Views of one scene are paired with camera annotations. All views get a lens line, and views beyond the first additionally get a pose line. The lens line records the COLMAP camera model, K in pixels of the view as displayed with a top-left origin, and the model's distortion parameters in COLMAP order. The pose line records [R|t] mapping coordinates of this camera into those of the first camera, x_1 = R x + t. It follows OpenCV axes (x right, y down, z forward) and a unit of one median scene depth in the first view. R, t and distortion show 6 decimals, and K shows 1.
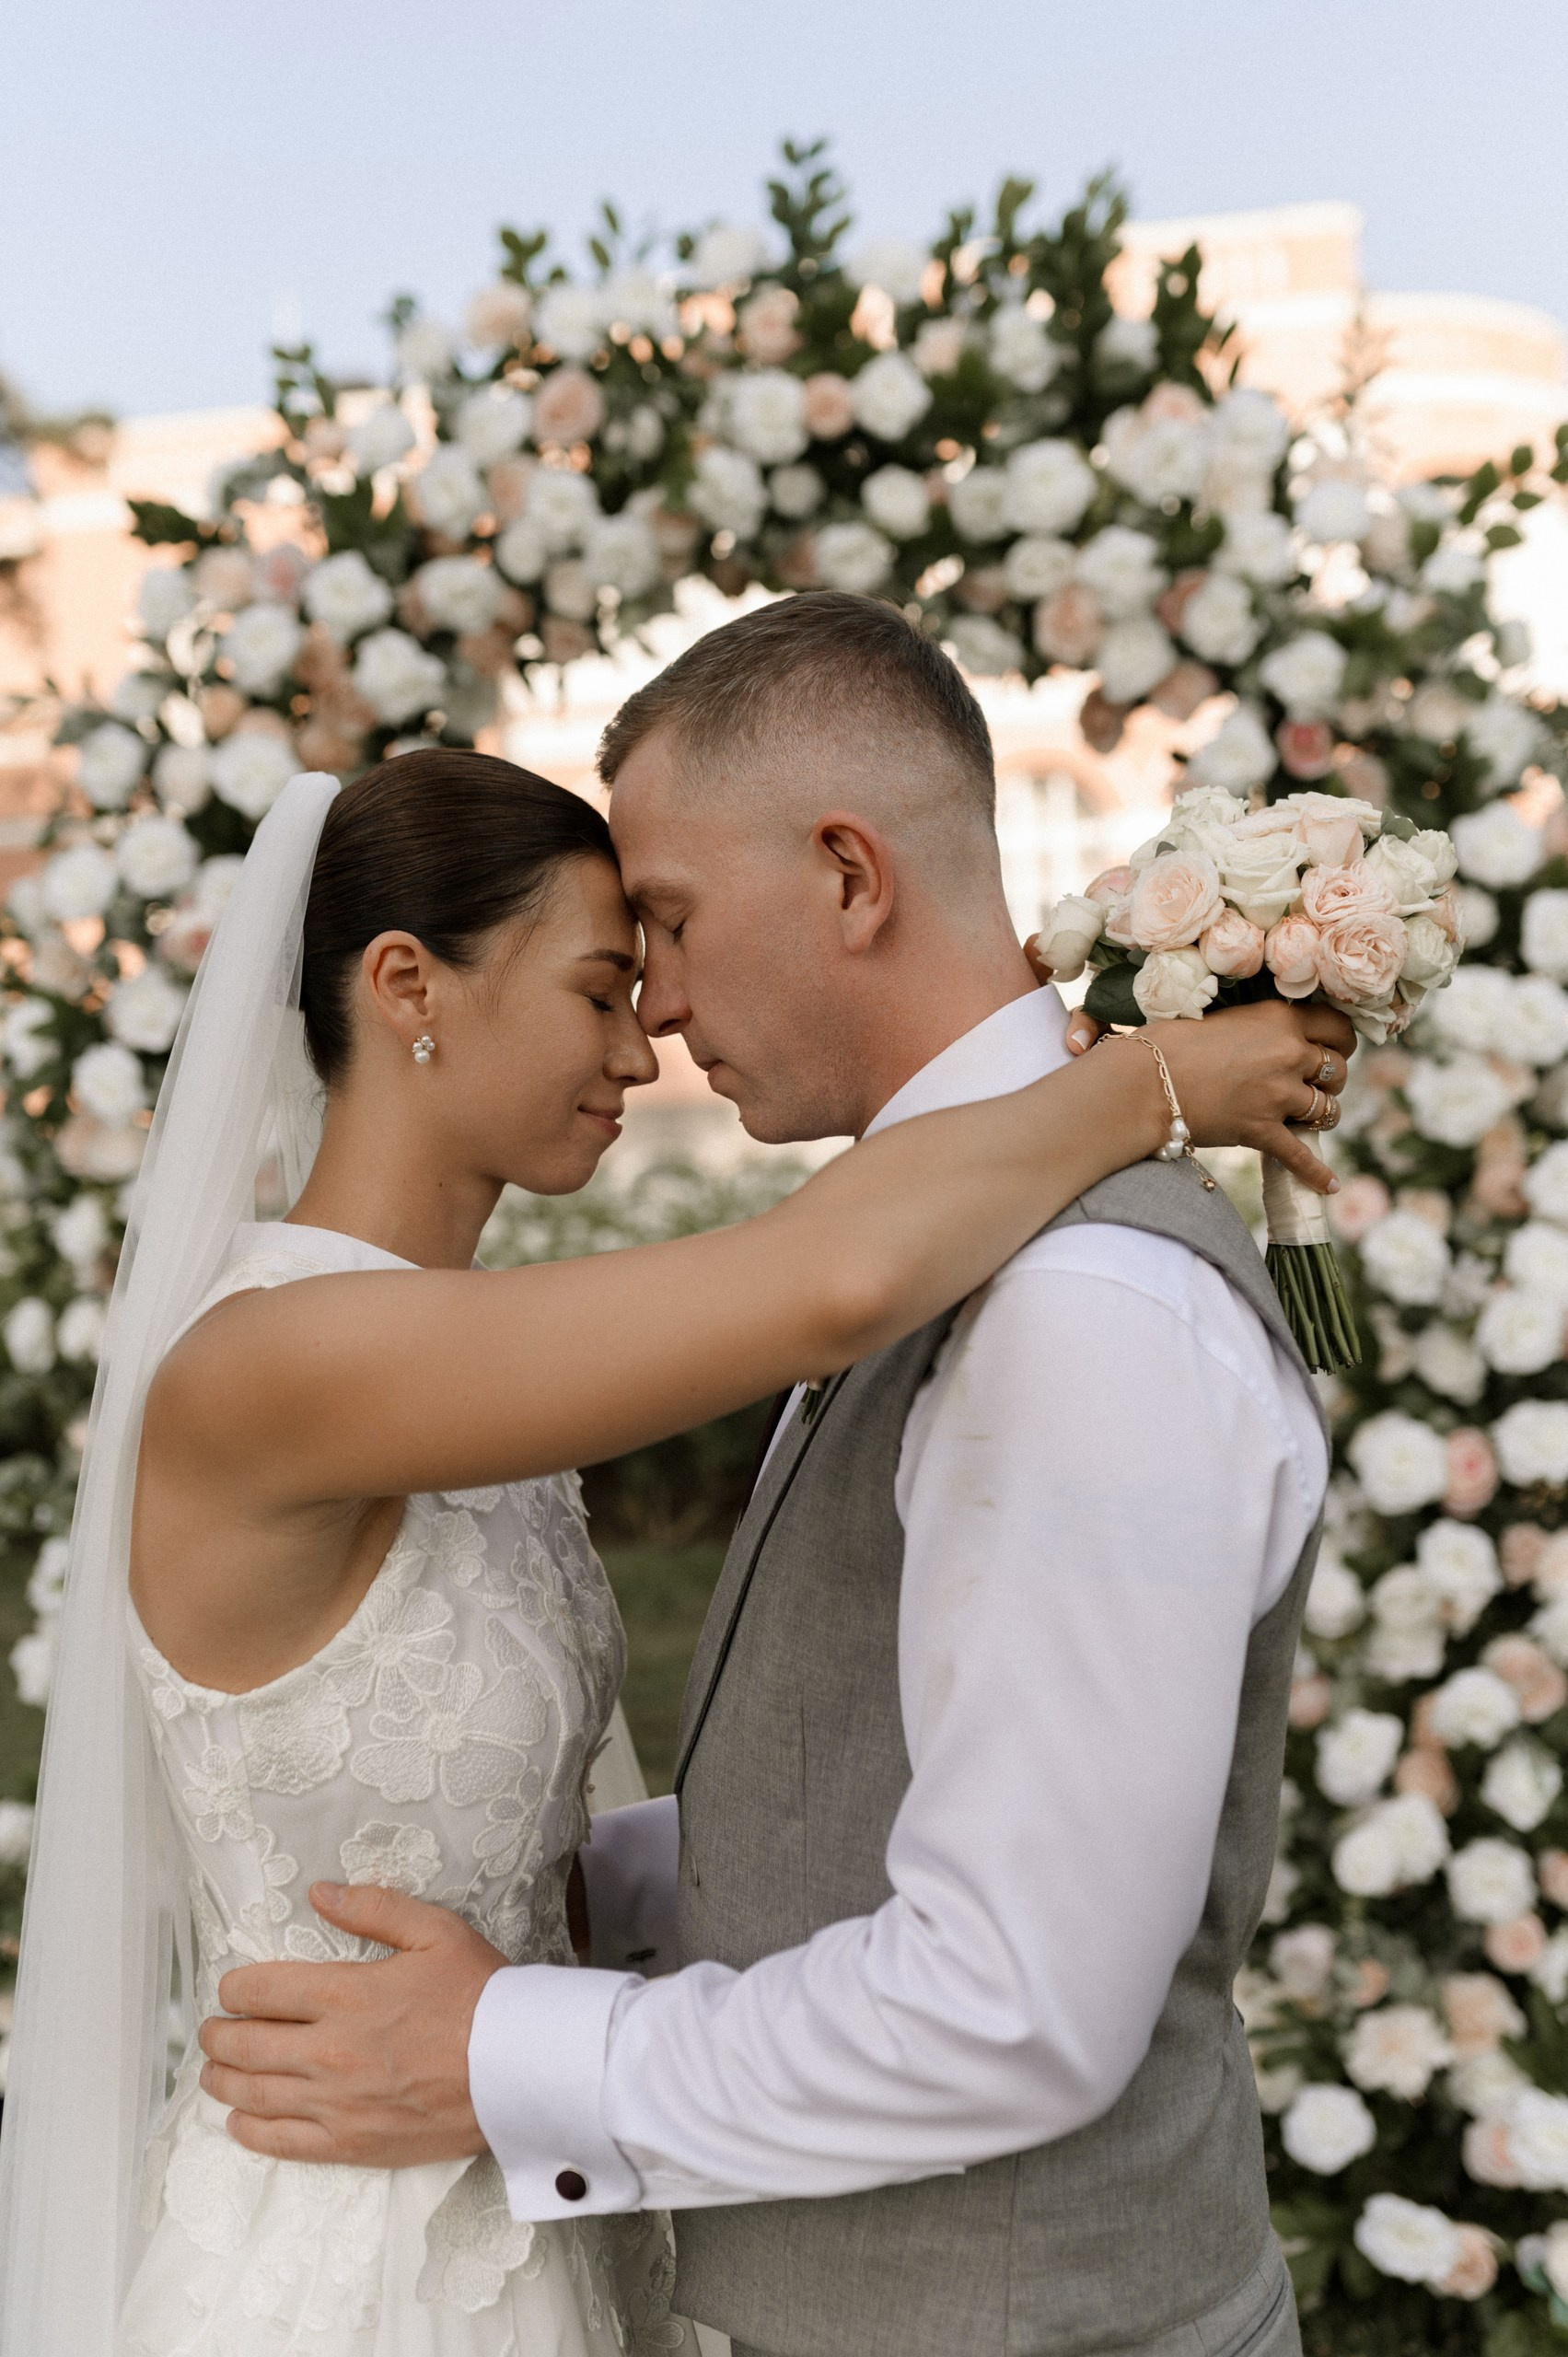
lens RADIAL K [[2413.0, 0, 778.8], [0, 2413.0, 1176.9], [0, 0, 1]] dist [-0.009455, 0.000000]
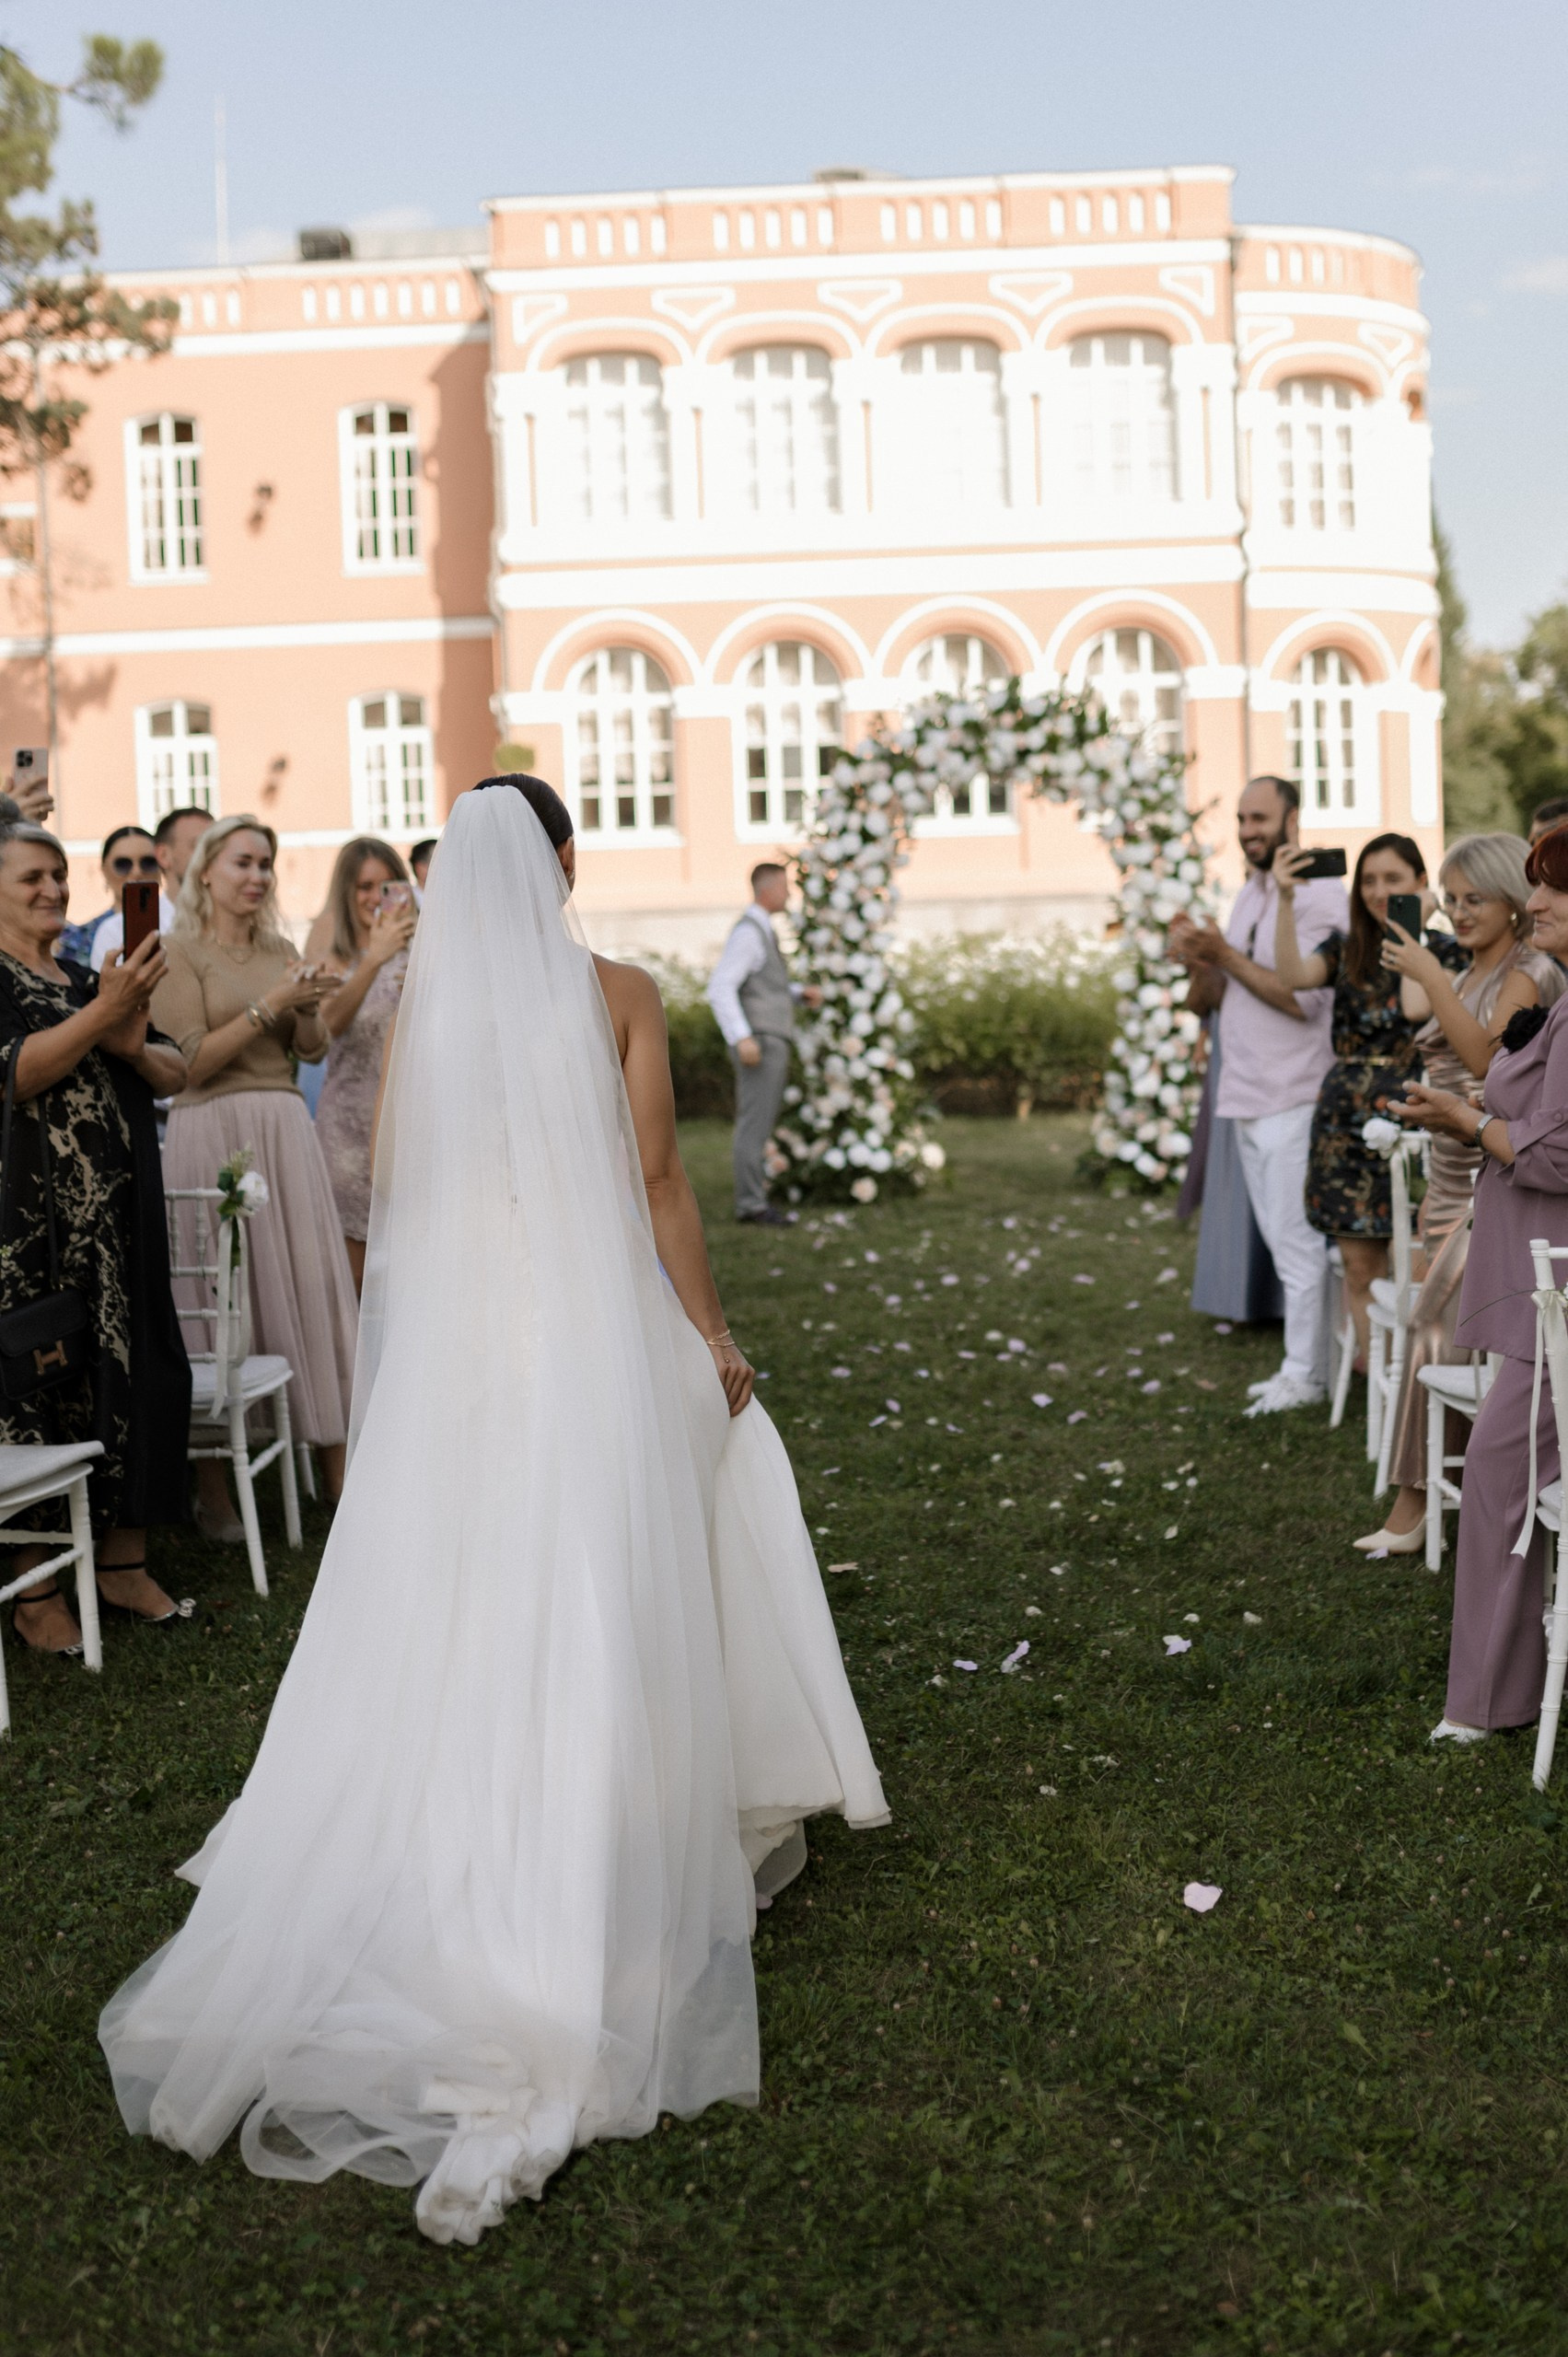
lens RADIAL K [[2722.9, 0, 795.0], [0, 2722.9, 1027.1], [0, 0, 1]] dist [-0.022608, 0.000000]
pose [[0.997235, 0.015273, 0.072726, -0.706030], [-0.016443, 0.999744, 0.015521, 0.109533], [-0.072471, -0.016674, 0.997231, -3.697887]]
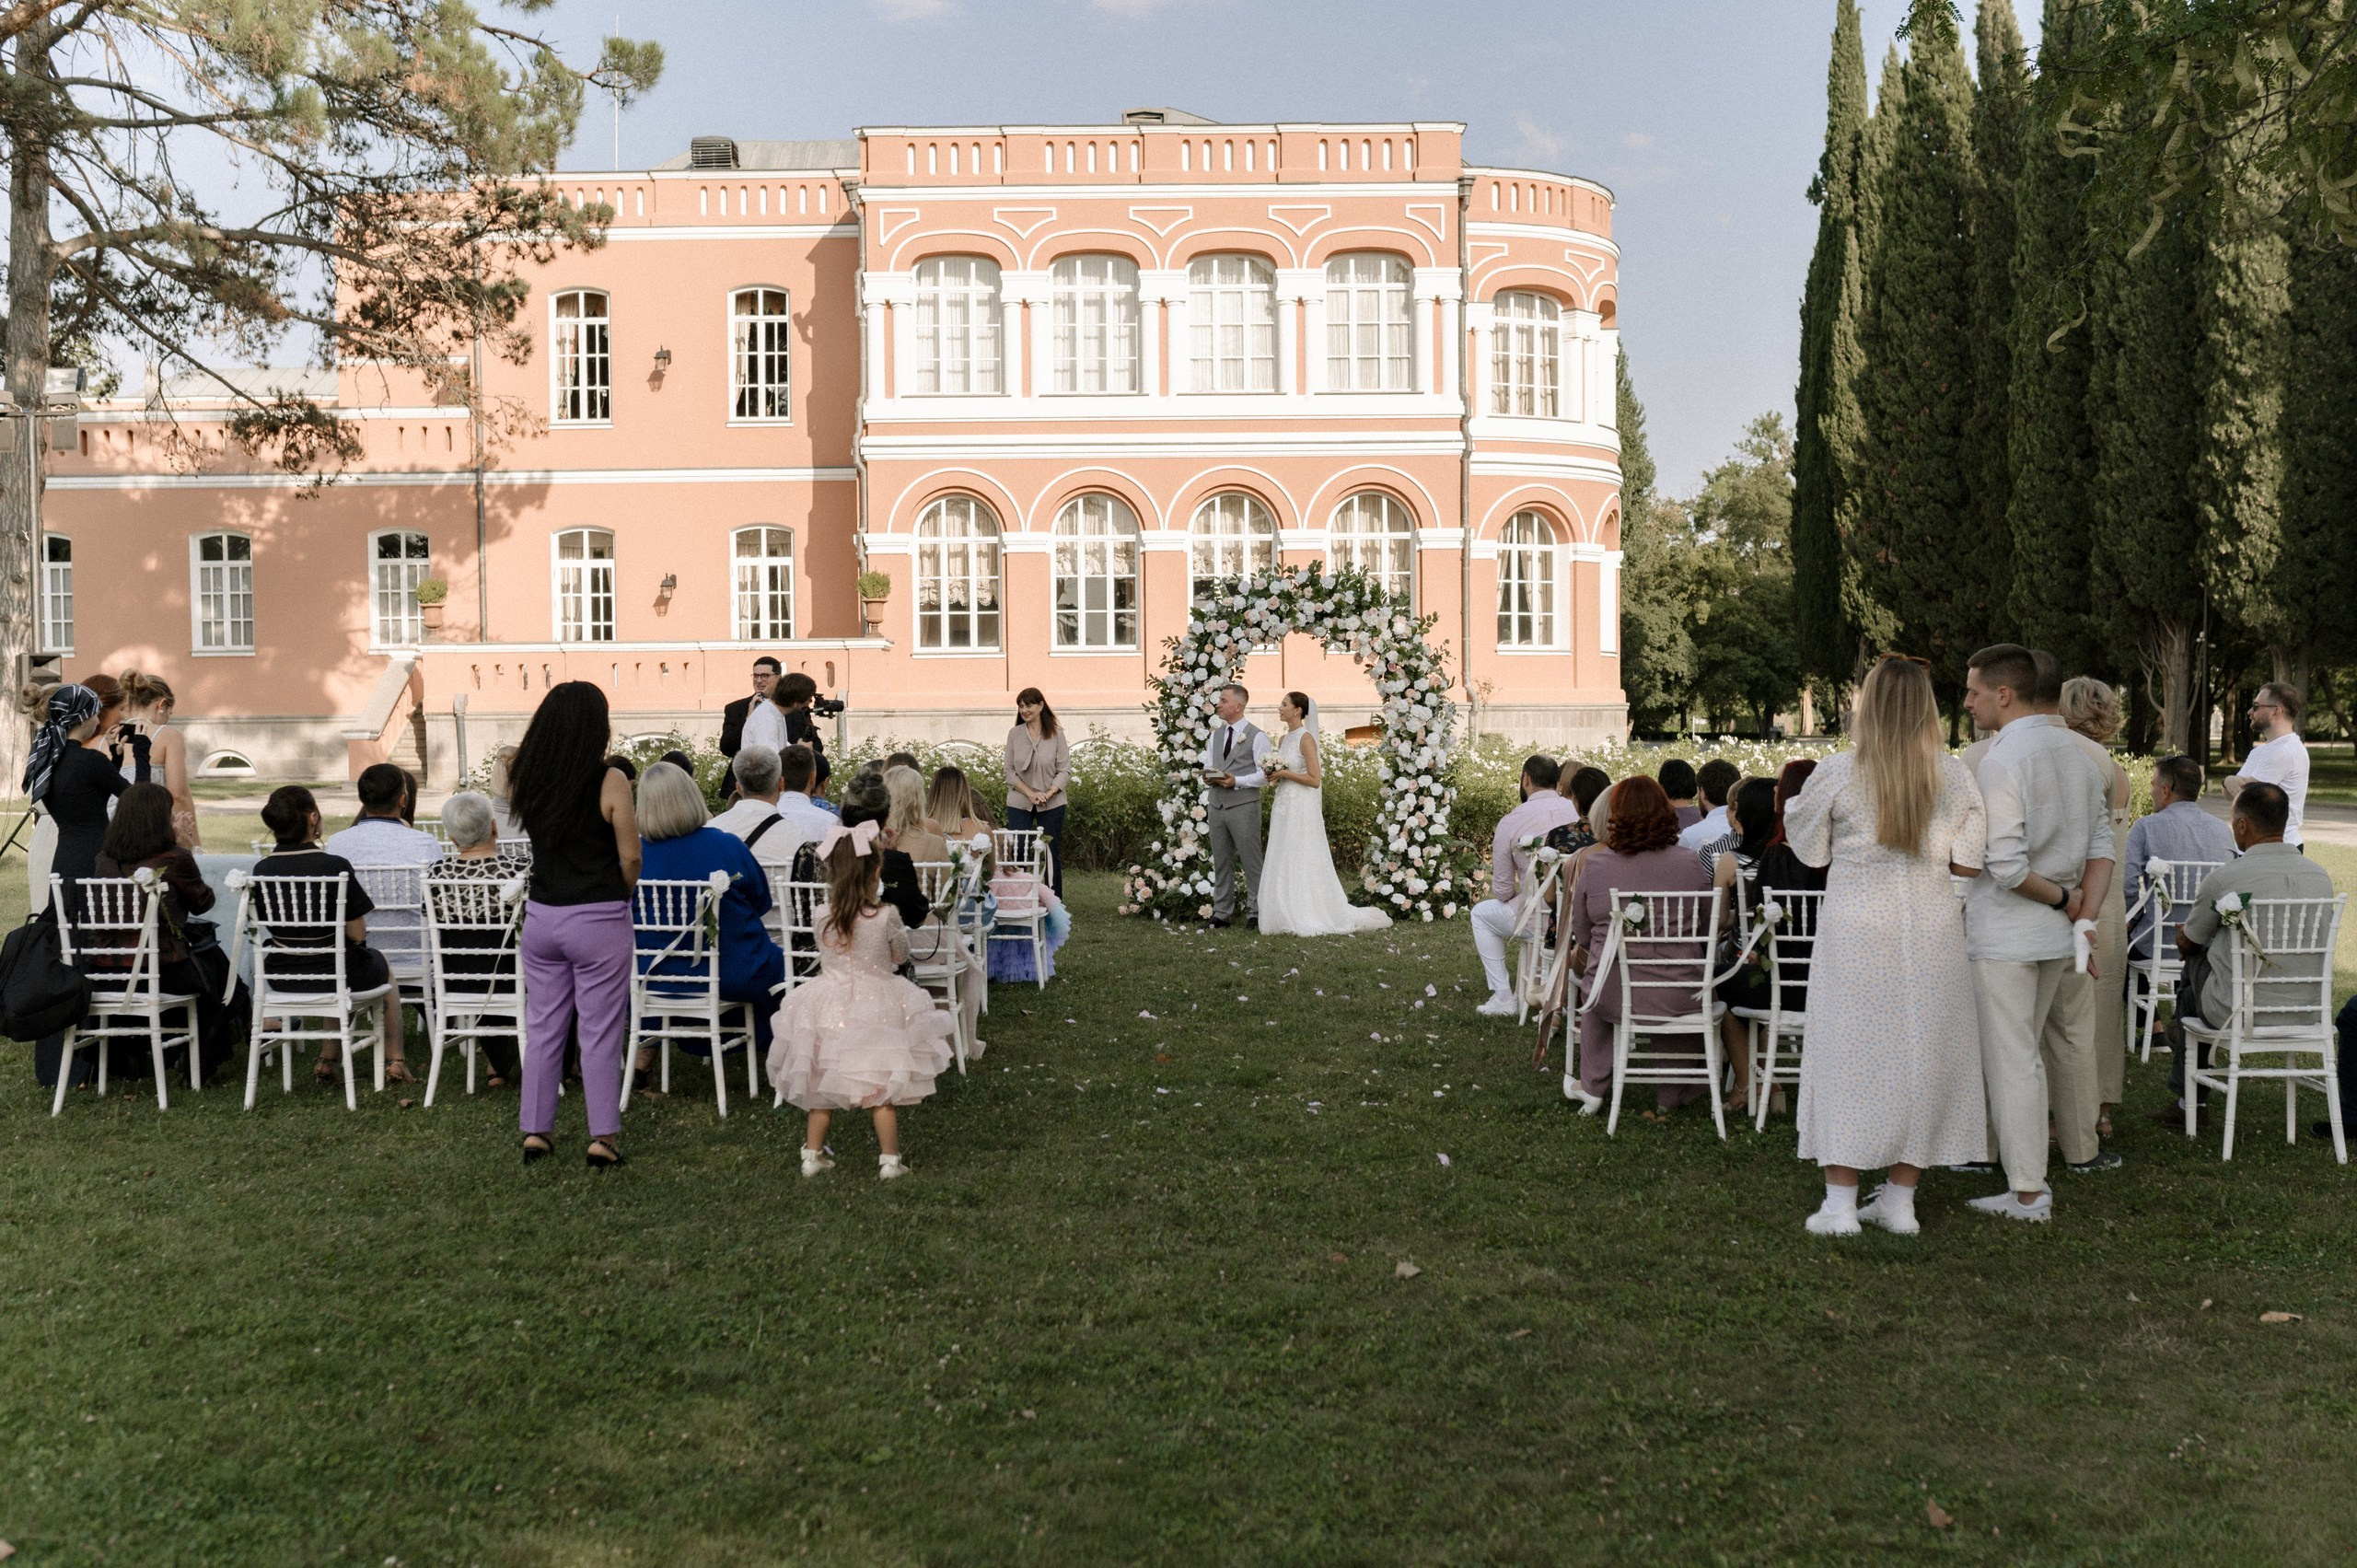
lens RADIAL K [[2413.0, 0, 1180.2], [0, 2413.0, 784.9], [0, 0, 1]] dist [-0.009455, 0.000000]
pose [[0.991604, 0.040281, 0.122875, -1.060019], [-0.040723, 0.999170, 0.001088, 0.137648], [-0.122729, -0.006083, 0.992422, -5.034908]]
